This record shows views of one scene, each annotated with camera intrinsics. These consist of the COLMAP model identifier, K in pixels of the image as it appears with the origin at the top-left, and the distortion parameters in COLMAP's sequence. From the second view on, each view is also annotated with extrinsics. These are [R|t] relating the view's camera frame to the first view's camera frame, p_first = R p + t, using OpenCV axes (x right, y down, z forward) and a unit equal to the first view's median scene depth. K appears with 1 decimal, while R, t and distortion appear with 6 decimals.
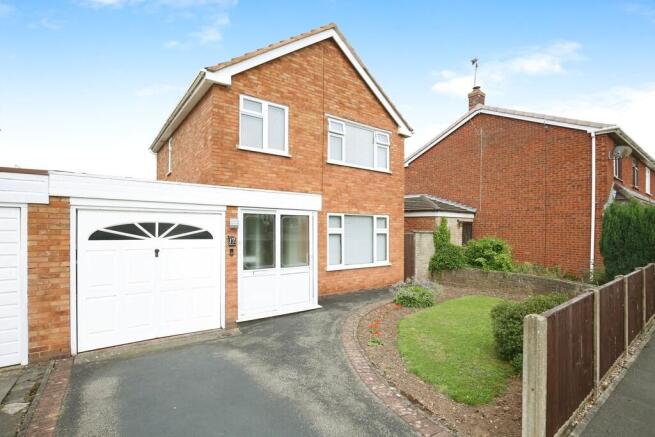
lens RADIAL K [[320.6, 0, 327.3], [0, 320.6, 228.9], [0, 0, 1]] dist [-0.028542, -0.000120]
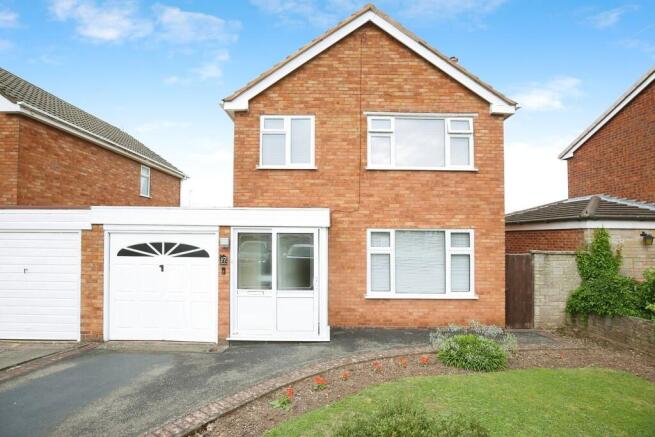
lens RADIAL K [[308.7, 0, 328.1], [0, 308.7, 237.6], [0, 0, 1]] dist [-0.031716, 0.000342]
pose [[0.795309, -0.009397, -0.606132, 0.484513], [-0.002893, 0.999810, -0.019296, -0.012972], [0.606198, 0.017100, 0.795130, 0.352430]]
